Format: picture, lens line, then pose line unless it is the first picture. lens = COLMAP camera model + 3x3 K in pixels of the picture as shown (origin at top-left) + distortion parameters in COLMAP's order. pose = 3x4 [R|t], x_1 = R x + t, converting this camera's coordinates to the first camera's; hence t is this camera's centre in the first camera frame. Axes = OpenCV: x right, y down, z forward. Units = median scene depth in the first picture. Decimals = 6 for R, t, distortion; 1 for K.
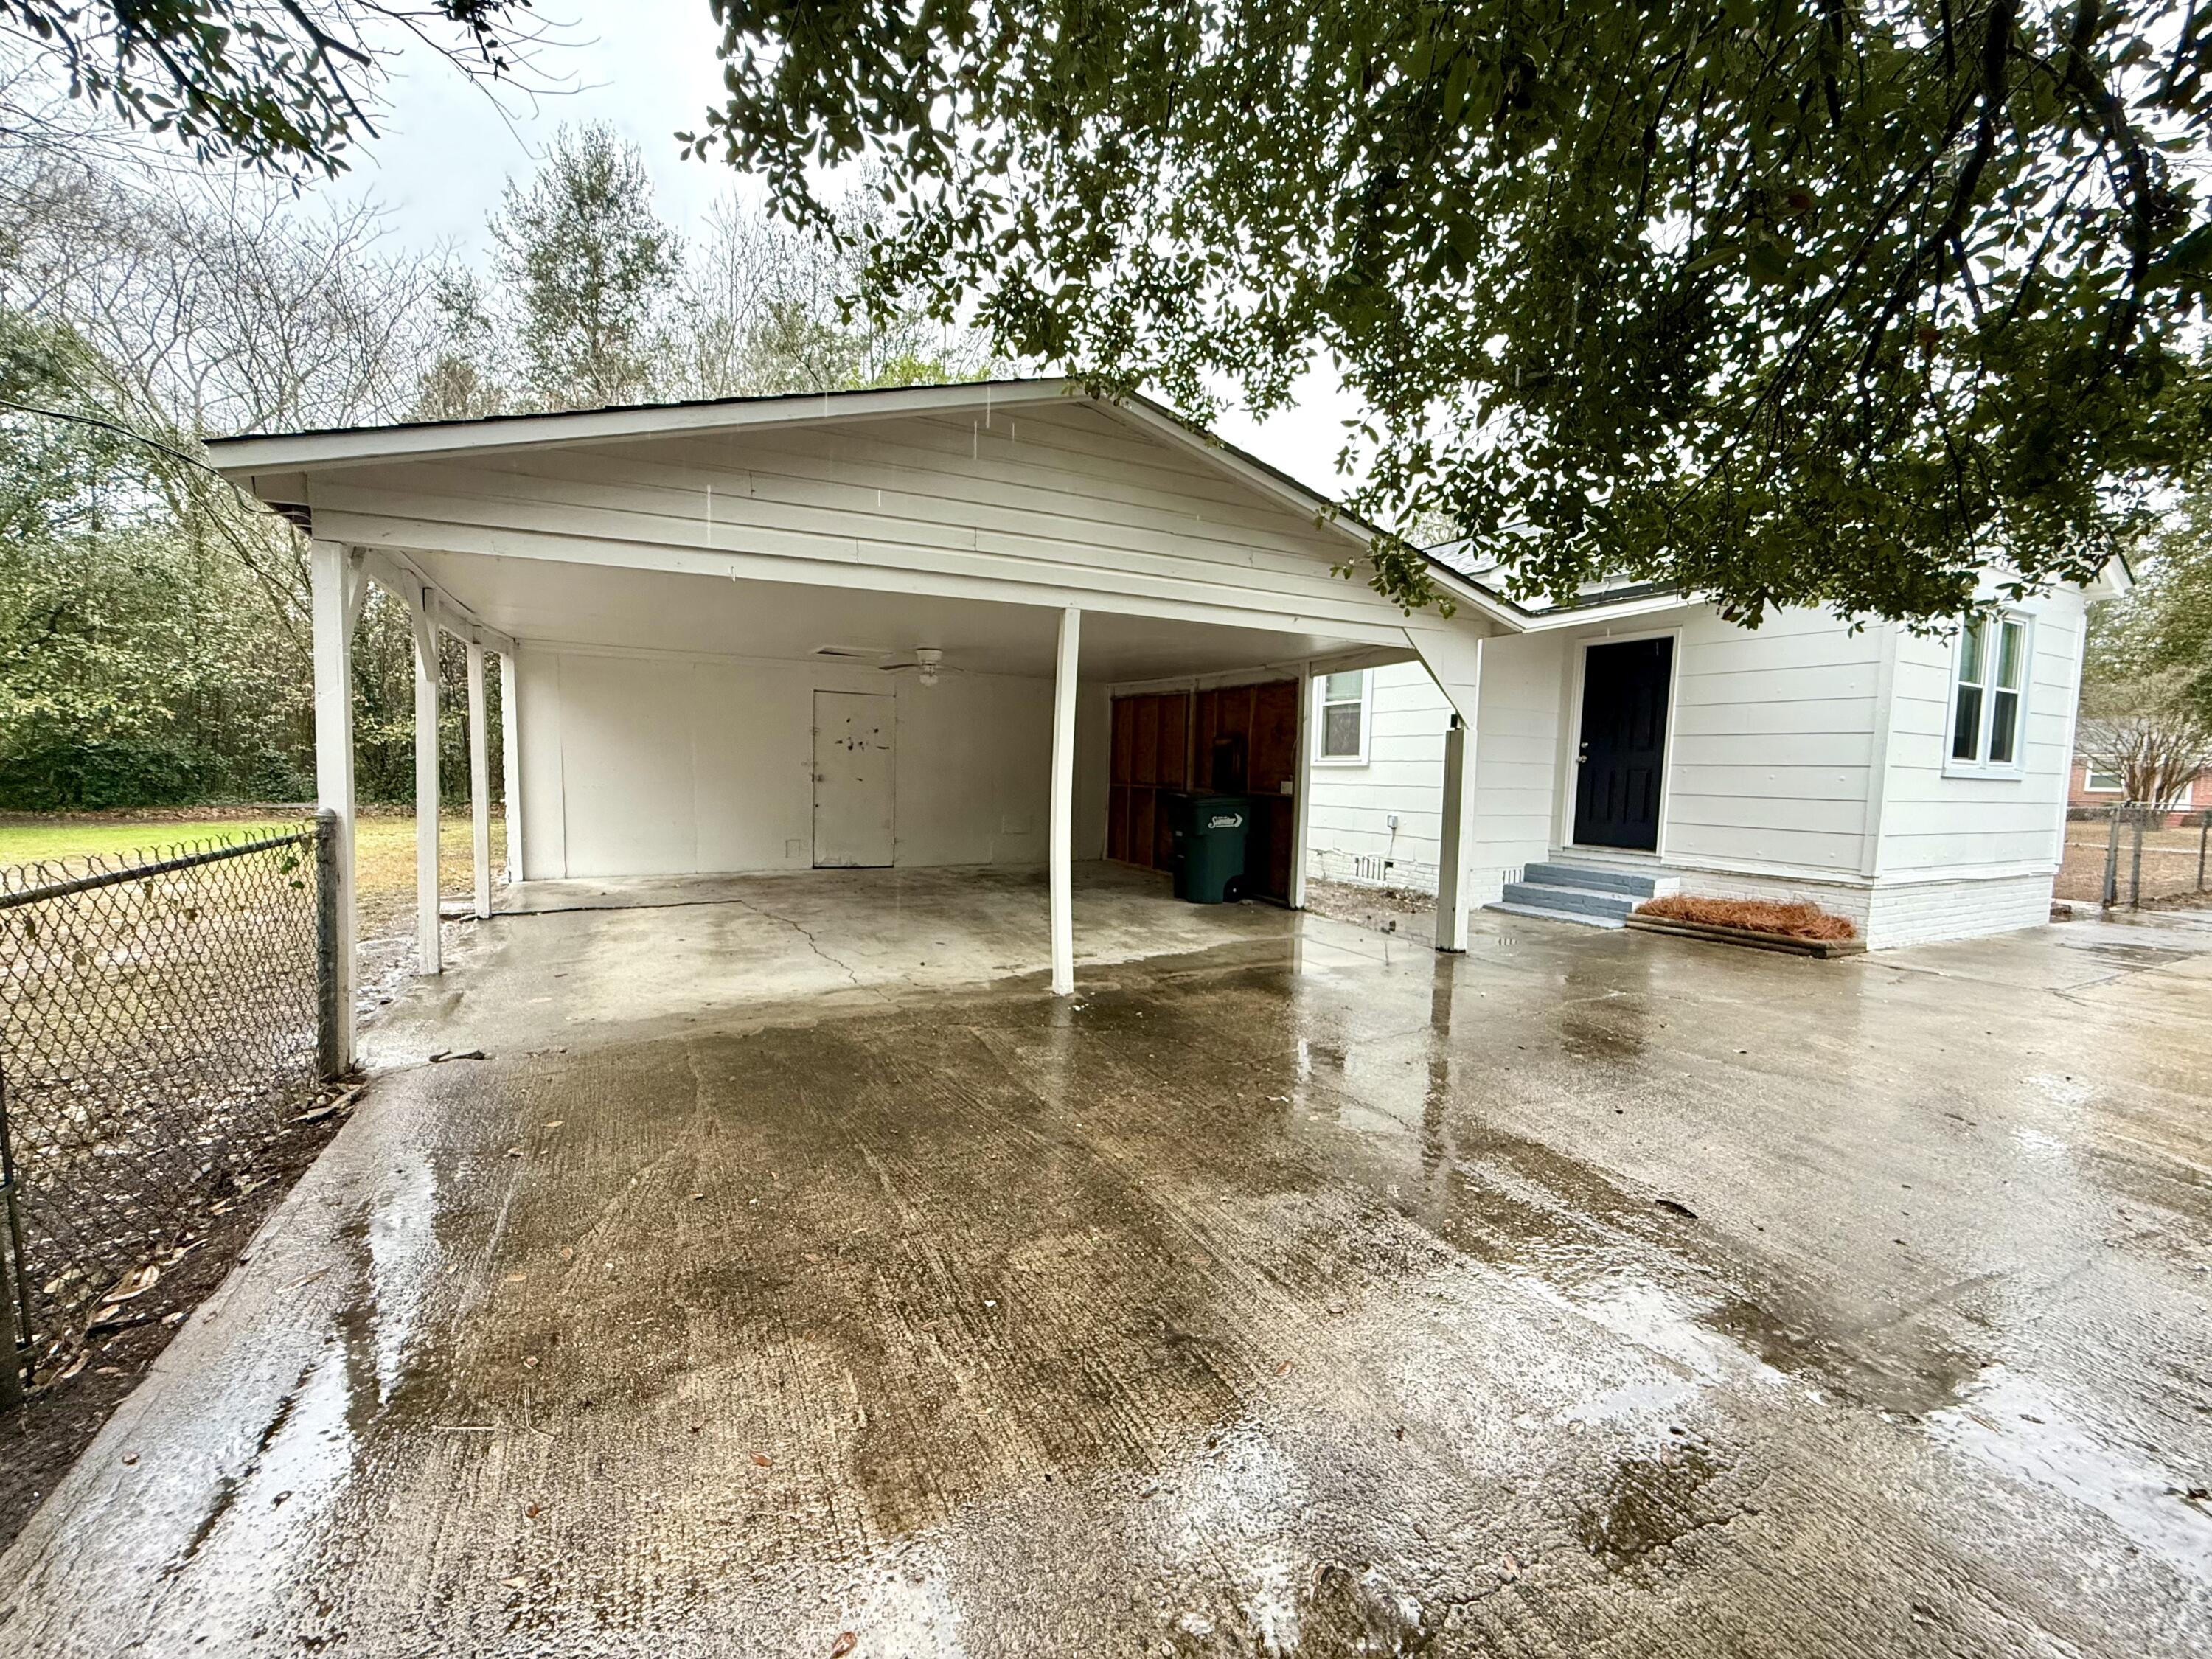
lens RADIAL K [[877.1, 0, 1032.3], [0, 877.1, 828.5], [0, 0, 1]] dist [0.000546, -0.000432]
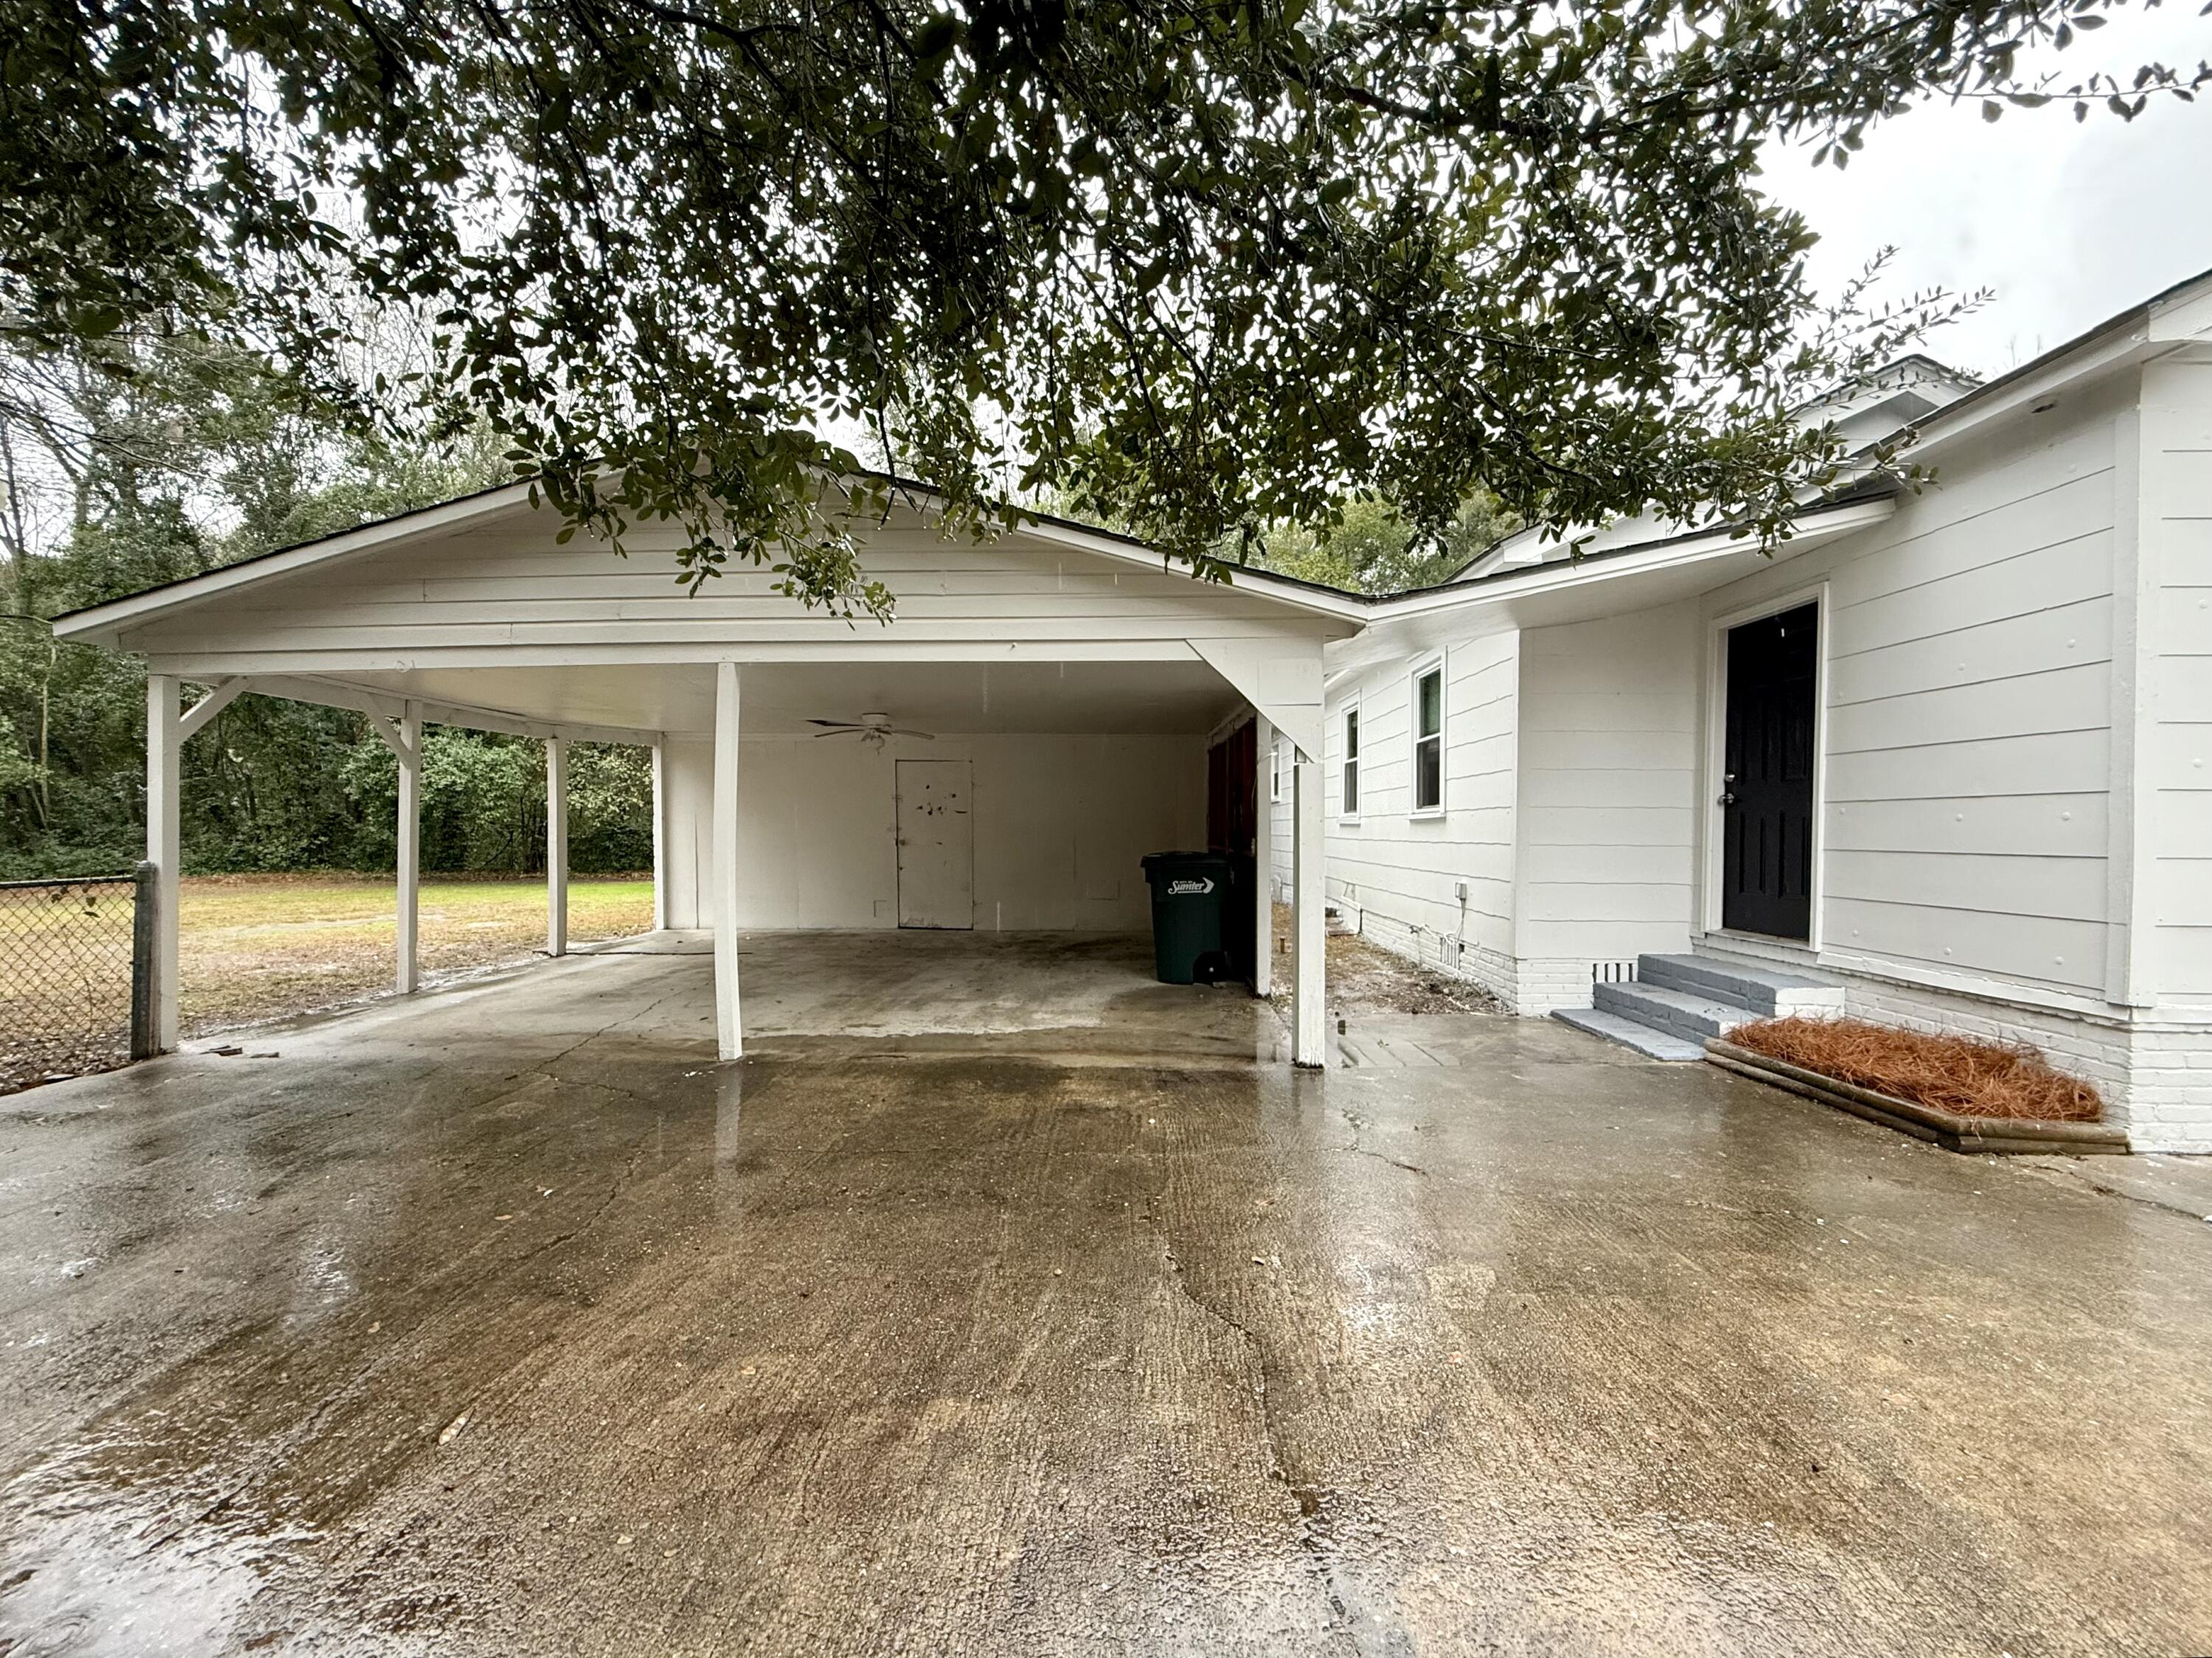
lens RADIAL K [[877.1, 0, 1097.5], [0, 877.1, 832.7], [0, 0, 1]] dist [0.000546, -0.000432]
pose [[0.883528, -0.016904, -0.468073, 0.616875], [-0.018010, 0.997383, -0.070014, 0.001053], [0.468032, 0.070289, 0.880912, 0.239839]]
